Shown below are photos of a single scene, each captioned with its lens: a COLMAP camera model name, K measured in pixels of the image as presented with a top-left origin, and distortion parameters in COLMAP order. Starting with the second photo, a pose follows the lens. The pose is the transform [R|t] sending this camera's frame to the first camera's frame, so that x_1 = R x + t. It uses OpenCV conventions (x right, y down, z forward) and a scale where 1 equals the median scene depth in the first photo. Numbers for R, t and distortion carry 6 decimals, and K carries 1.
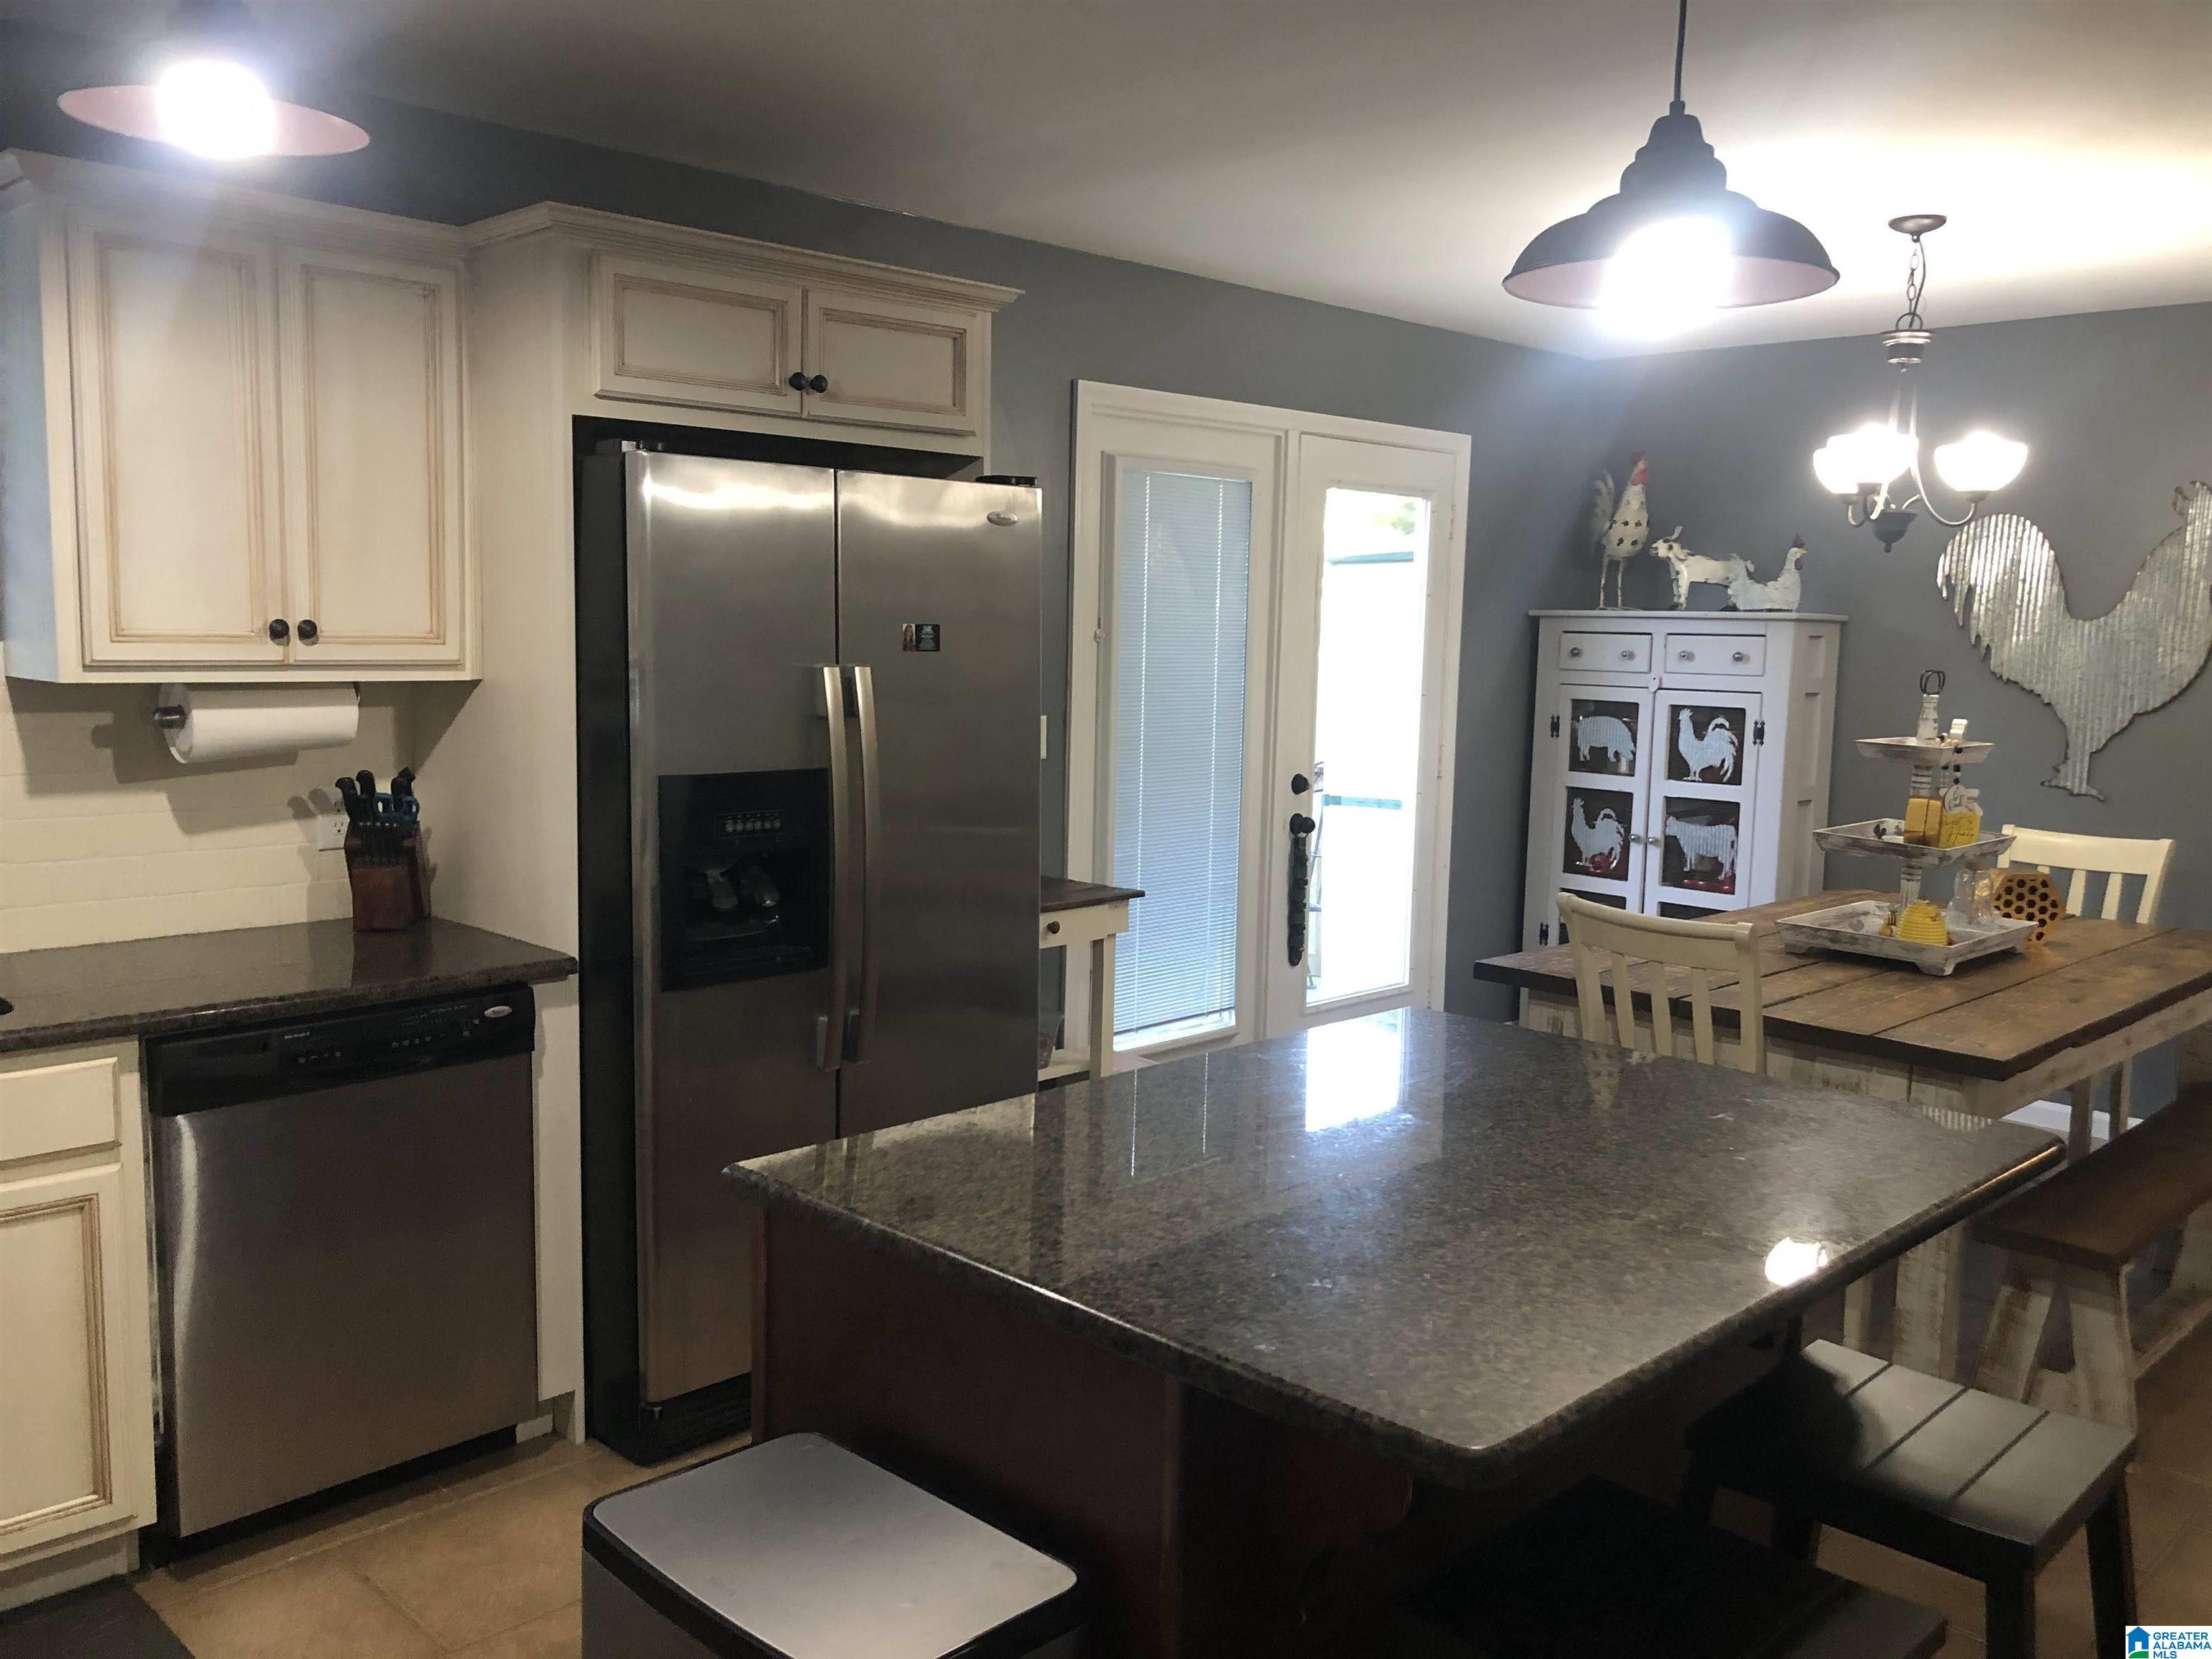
lens RADIAL K [[1831.9, 0, 1105.4], [0, 1831.9, 824.1], [0, 0, 1]] dist [0.013710, -0.011712]
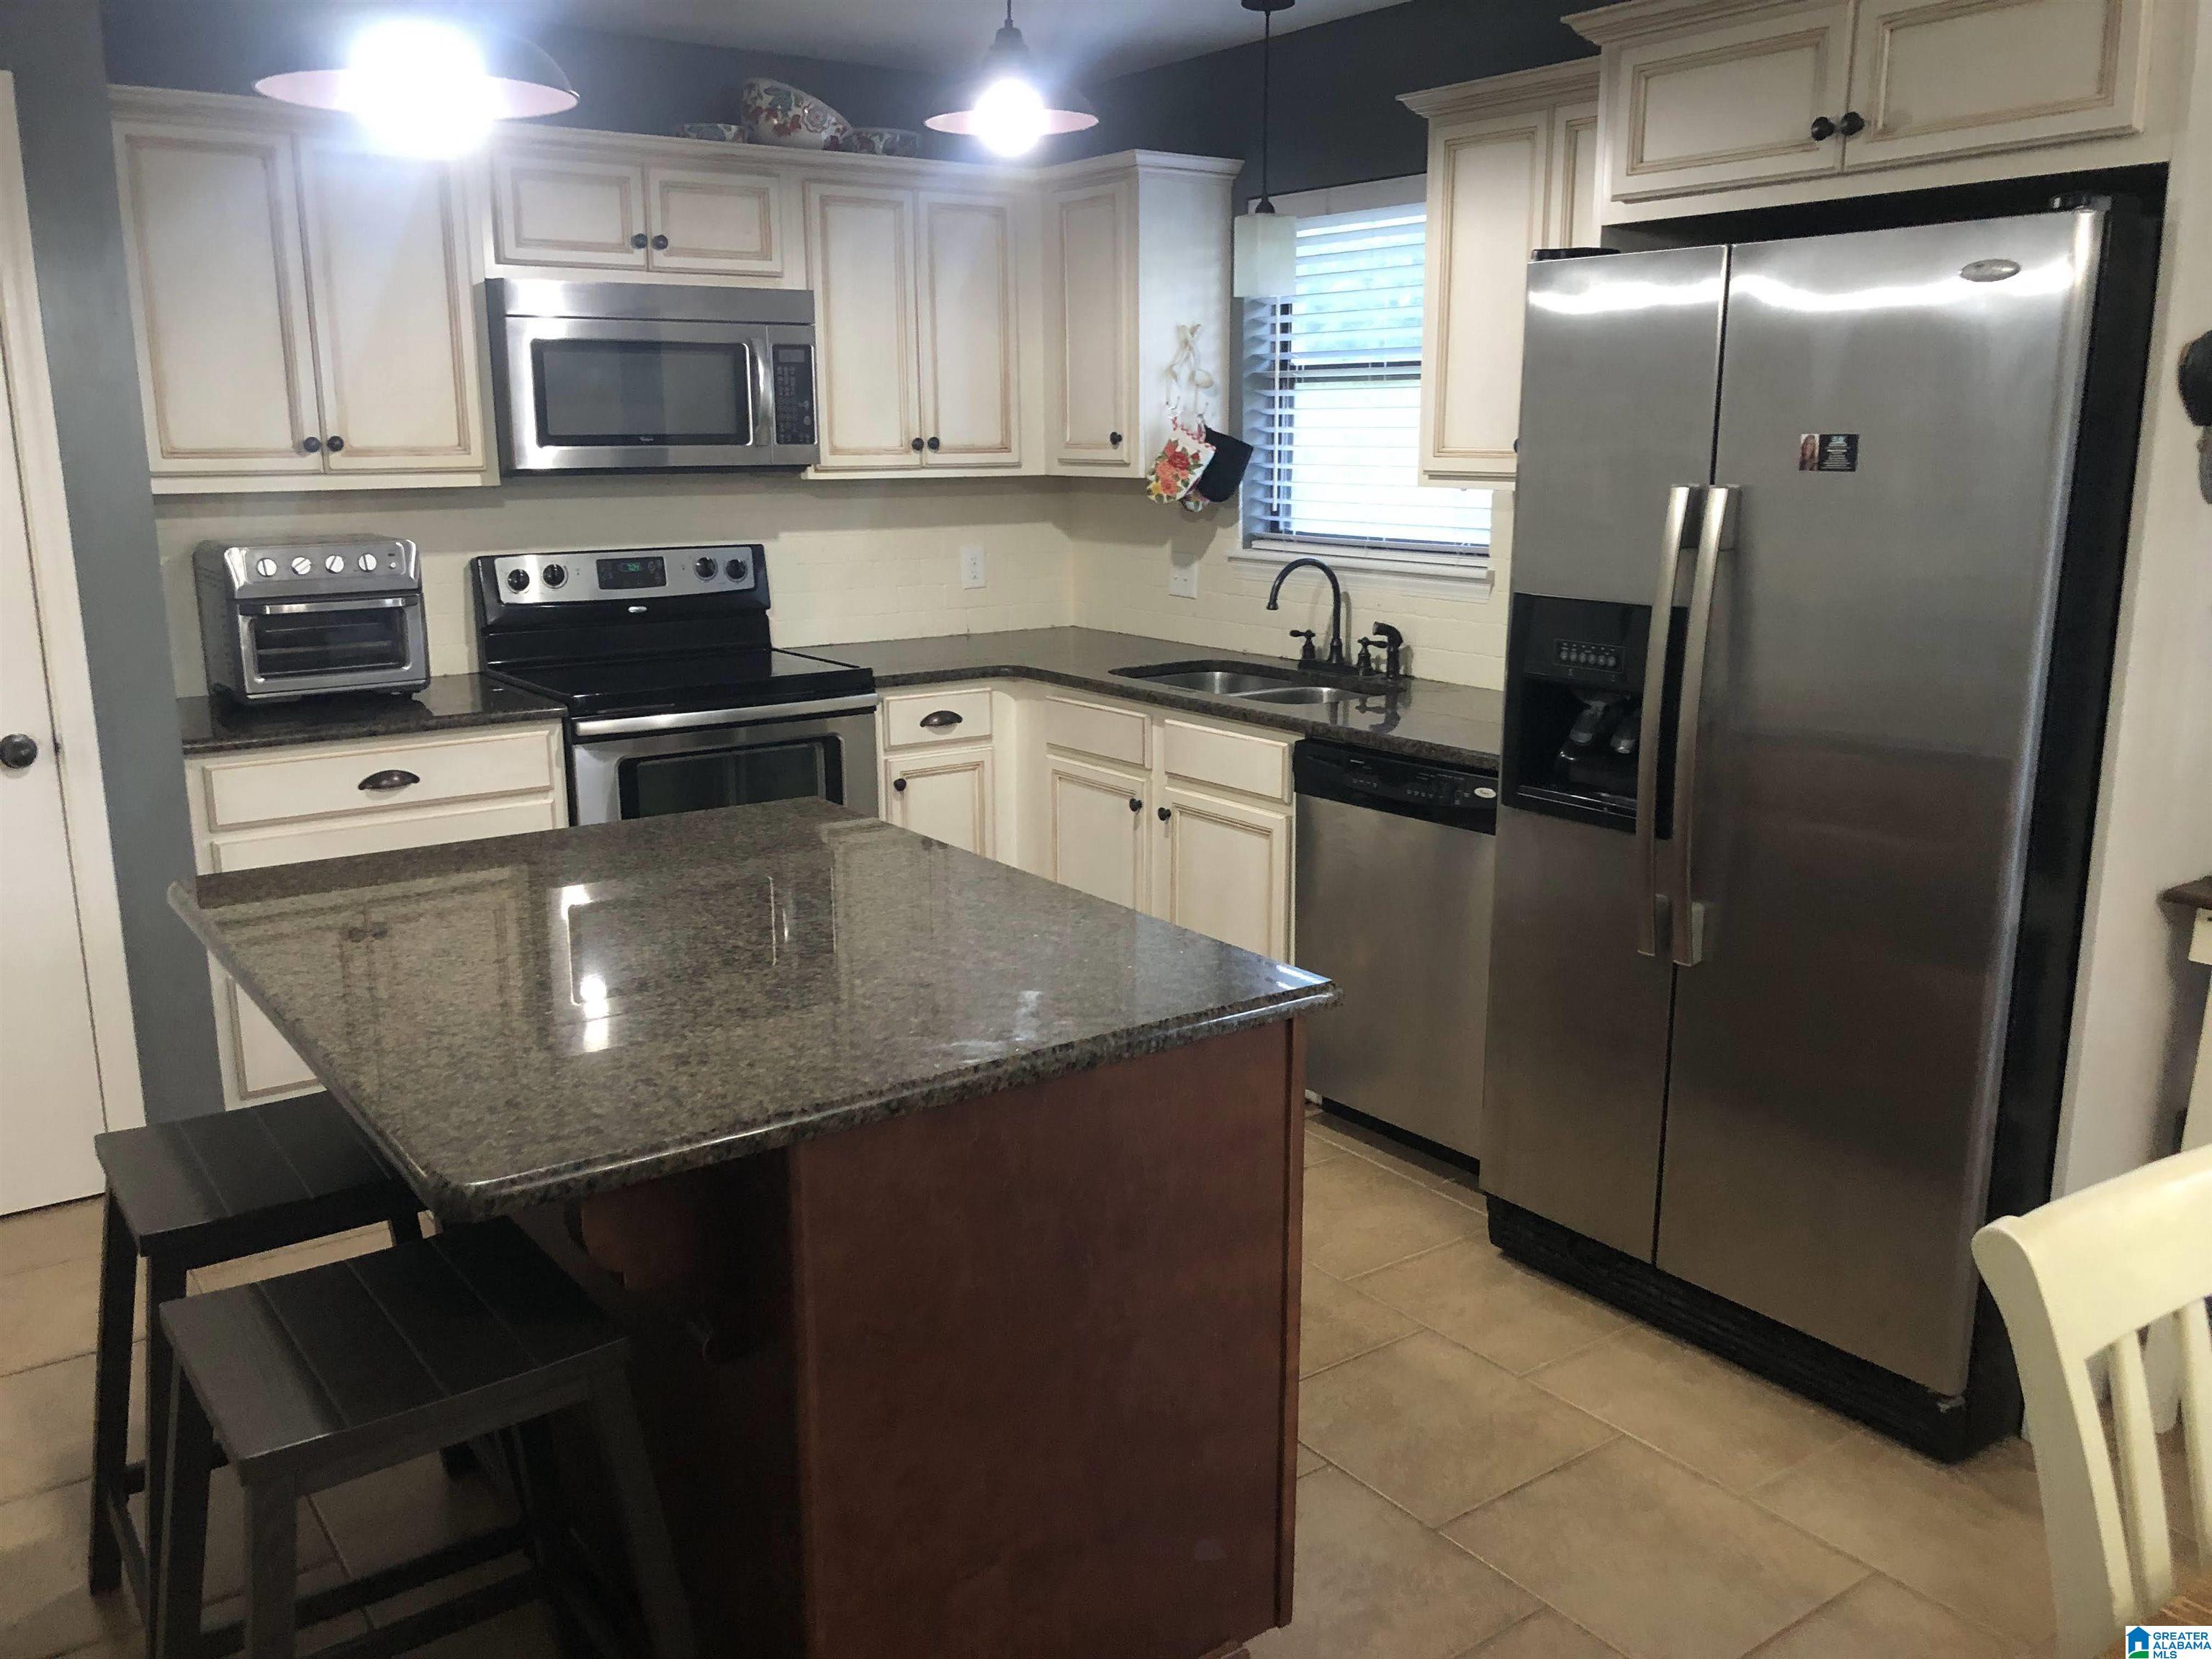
lens RADIAL K [[1796.3, 0, 1104.6], [0, 1796.3, 837.8], [0, 0, 1]] dist [0.057037, -0.101647]
pose [[-0.169356, 0.202370, -0.964554, 0.566888], [-0.108832, 0.968866, 0.222383, -0.066225], [0.979528, 0.142636, -0.142059, 0.681456]]
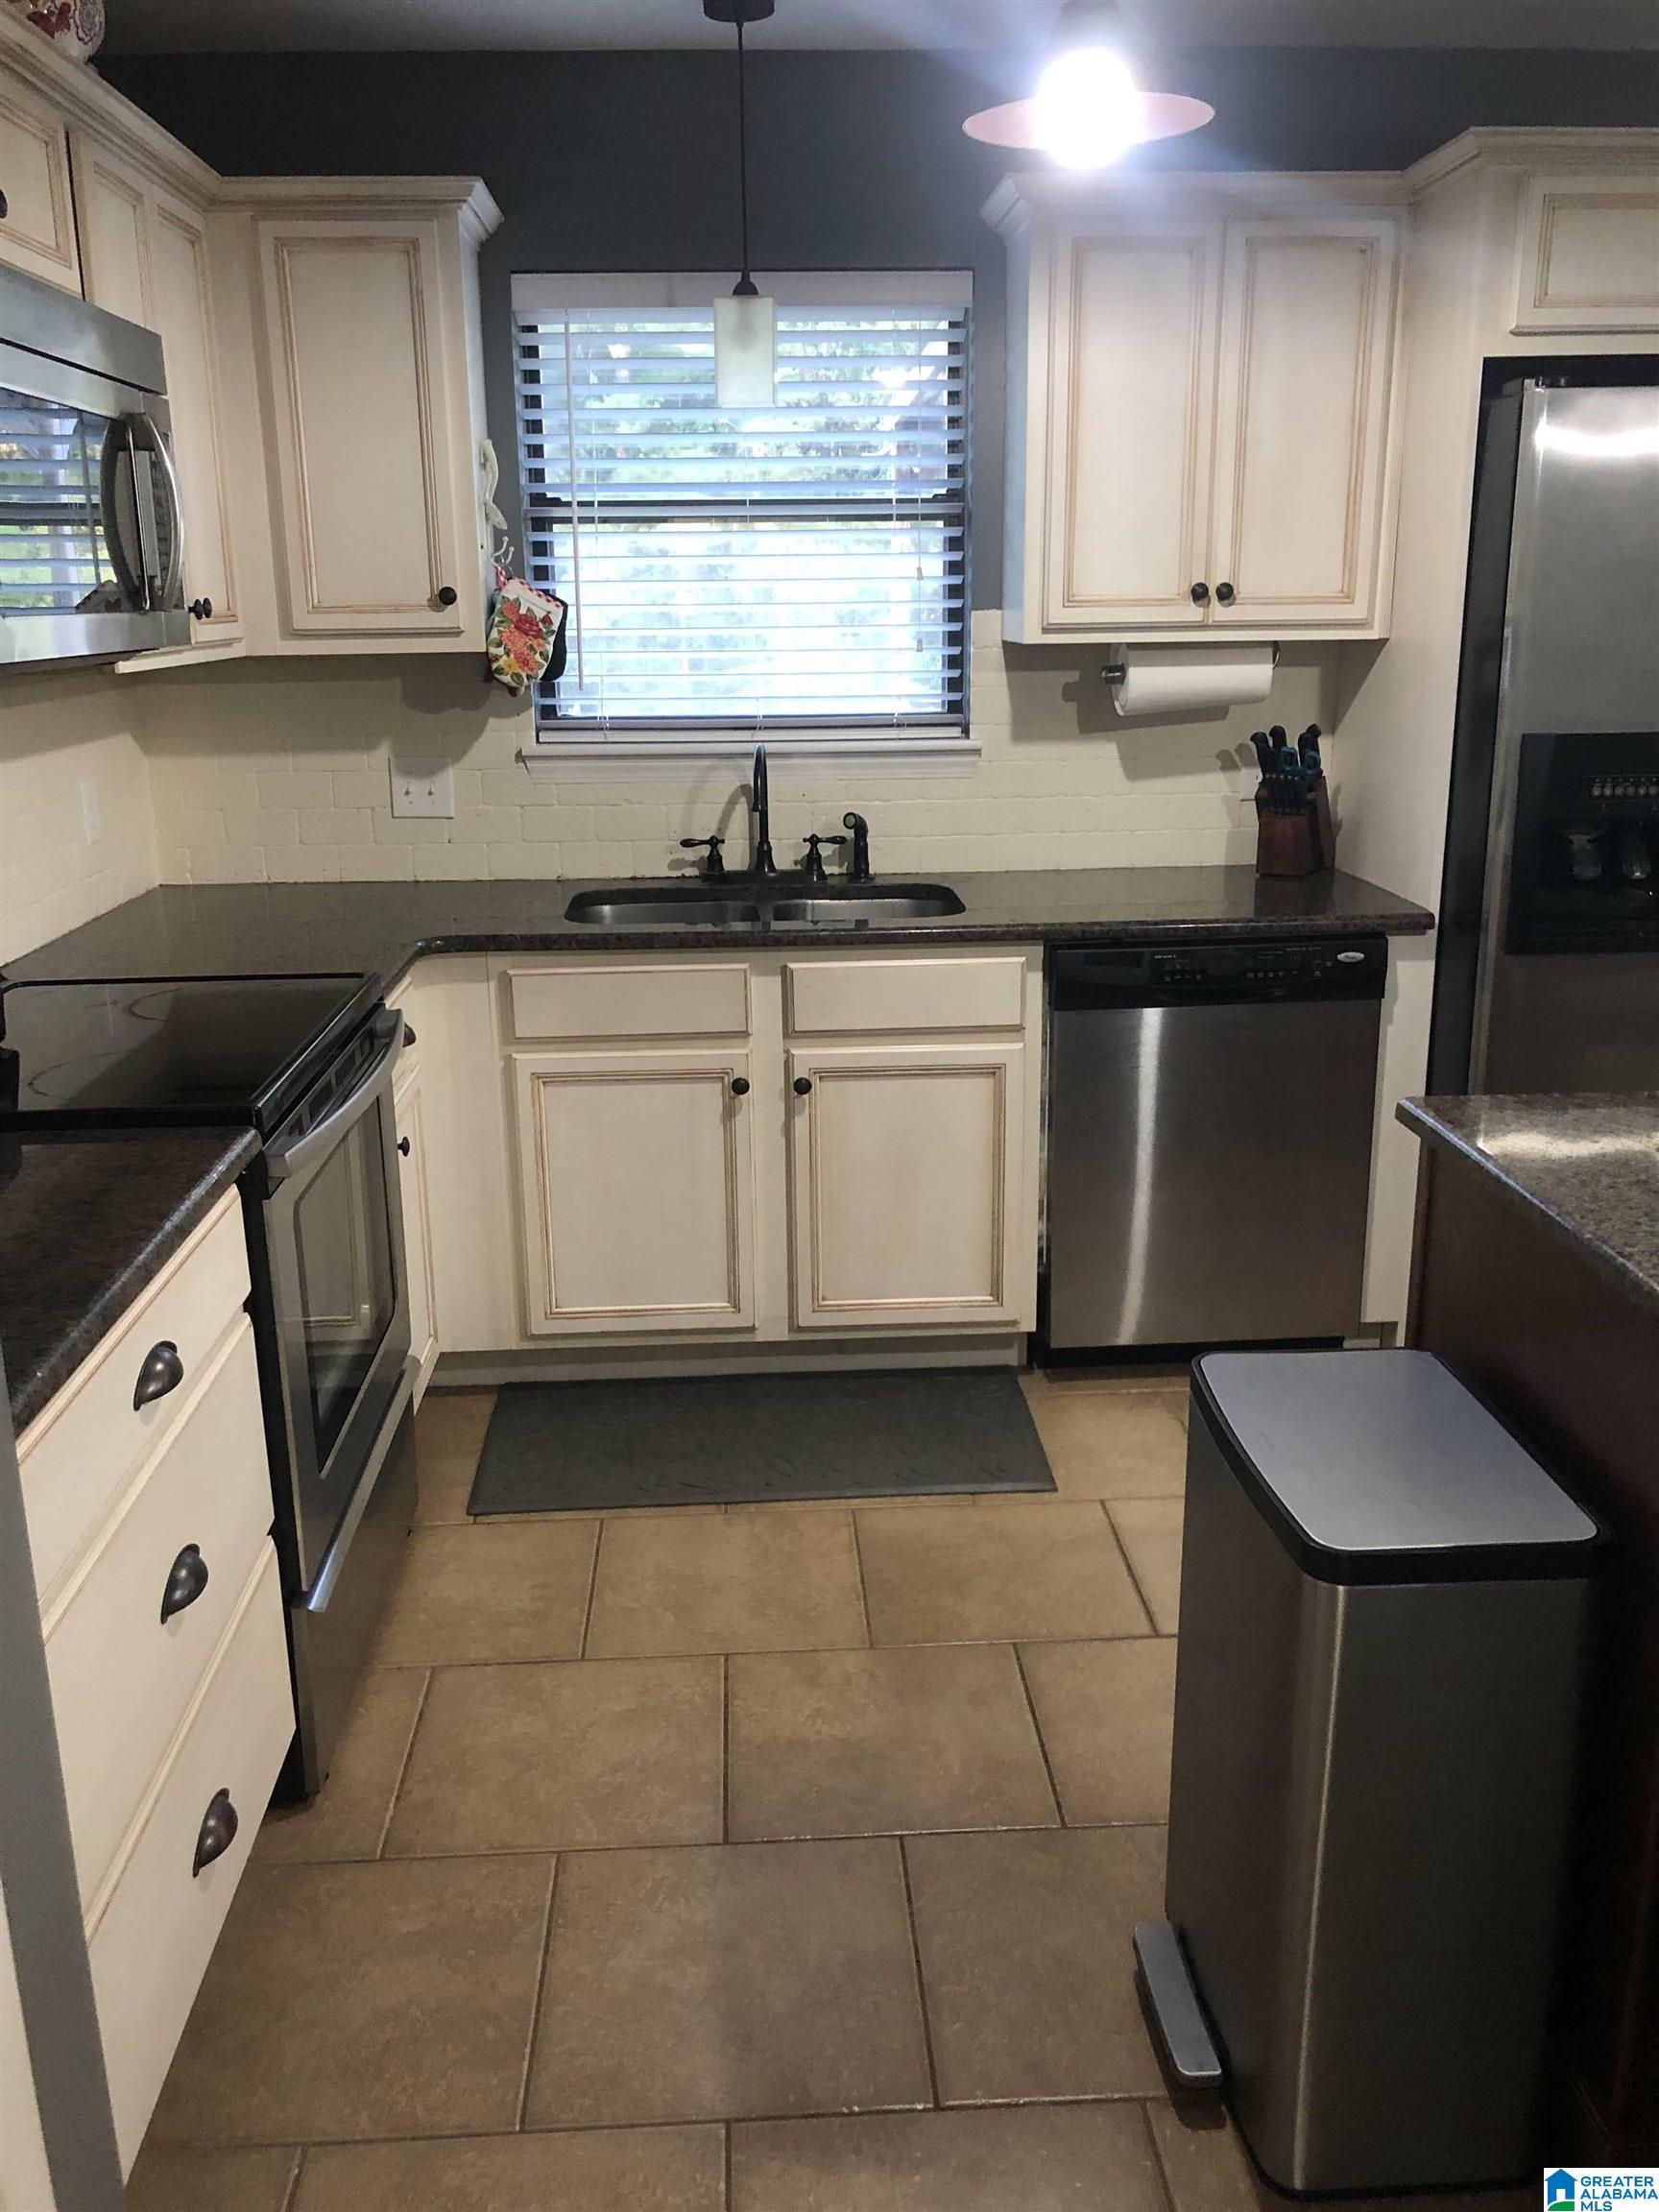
lens RADIAL K [[1831.9, 0, 826.0], [0, 1831.9, 1115.7], [0, 0, 1]] dist [0.013710, -0.011712]
pose [[0.739109, 0.157466, -0.654921, 0.115547], [-0.047237, 0.982014, 0.182801, 0.008967], [0.671927, -0.104174, 0.733254, 0.001778]]
